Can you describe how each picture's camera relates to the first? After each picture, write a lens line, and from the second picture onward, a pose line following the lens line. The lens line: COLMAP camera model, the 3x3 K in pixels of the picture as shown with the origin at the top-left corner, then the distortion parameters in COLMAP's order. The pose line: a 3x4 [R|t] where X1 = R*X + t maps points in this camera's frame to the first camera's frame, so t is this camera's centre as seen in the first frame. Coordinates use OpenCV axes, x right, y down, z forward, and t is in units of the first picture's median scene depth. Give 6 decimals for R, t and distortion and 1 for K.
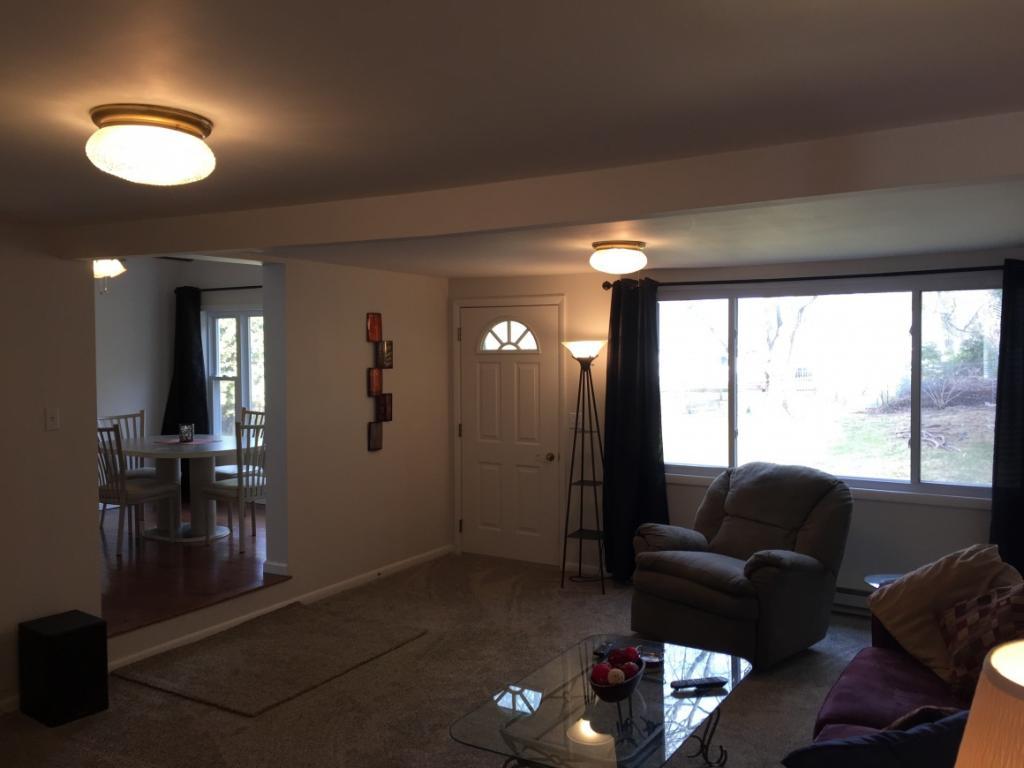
lens RADIAL K [[882.1, 0, 512.0], [0, 882.1, 382.9], [0, 0, 1]] dist [0.071788, -0.025867]
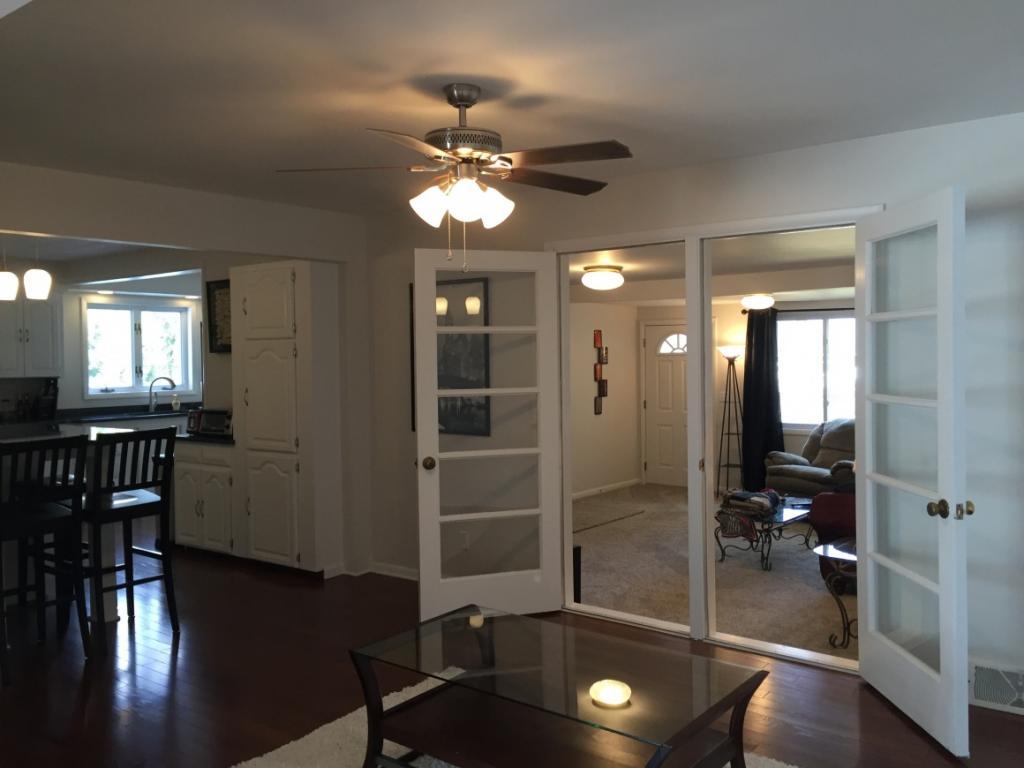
lens RADIAL K [[882.1, 0, 512.3], [0, 882.1, 383.8], [0, 0, 1]] dist [0.071788, -0.025867]
pose [[0.994039, -0.002414, -0.108999, -0.135958], [0.001359, 0.999952, -0.009751, 0.035863], [0.109018, 0.009545, 0.993994, -0.644923]]
